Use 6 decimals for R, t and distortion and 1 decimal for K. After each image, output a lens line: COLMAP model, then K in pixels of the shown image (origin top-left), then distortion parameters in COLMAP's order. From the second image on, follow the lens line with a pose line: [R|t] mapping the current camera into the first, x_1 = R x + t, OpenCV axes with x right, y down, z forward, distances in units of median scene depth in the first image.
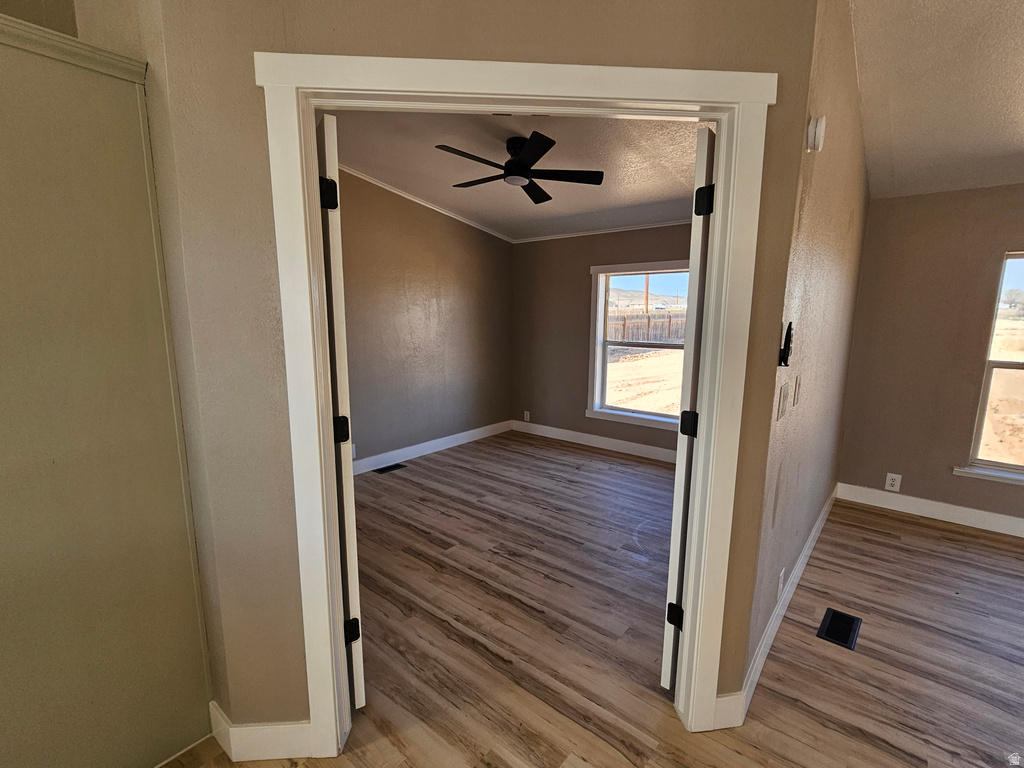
lens RADIAL K [[468.5, 0, 521.1], [0, 468.5, 387.8], [0, 0, 1]] dist [-0.004413, 0.000268]
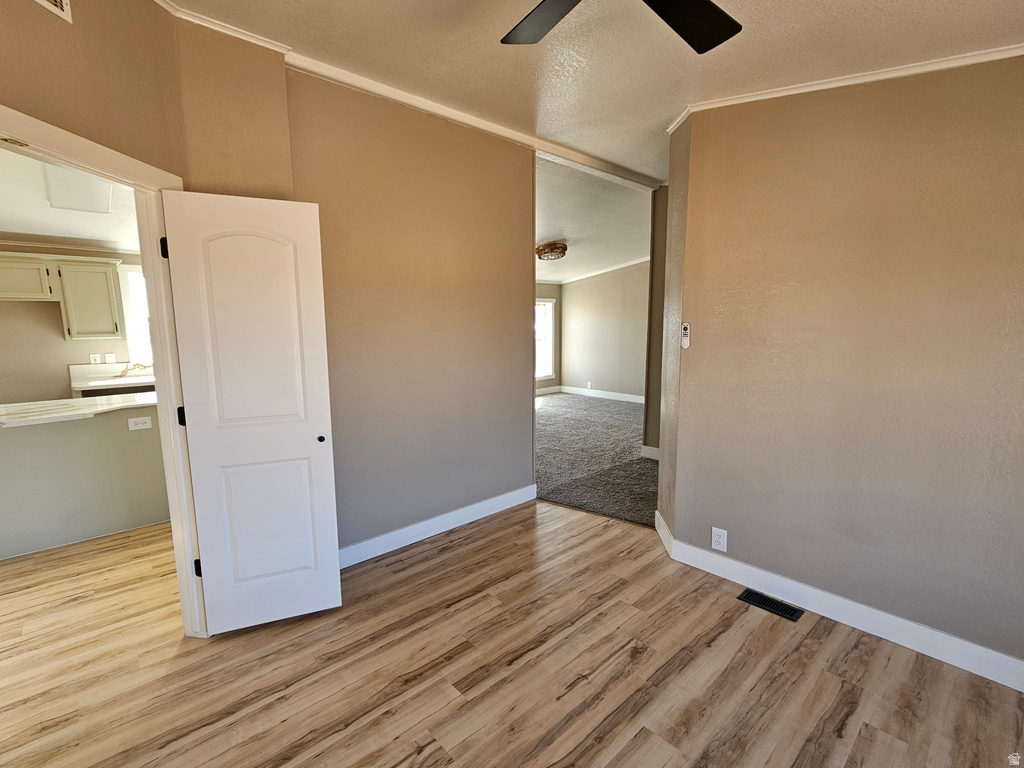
lens RADIAL K [[468.5, 0, 519.3], [0, 468.5, 390.4], [0, 0, 1]] dist [-0.004413, 0.000268]
pose [[-0.115945, 0.144589, -0.982675, 0.428949], [-0.157289, 0.974191, 0.161899, -0.195466], [0.980723, 0.173335, -0.090211, 1.058069]]
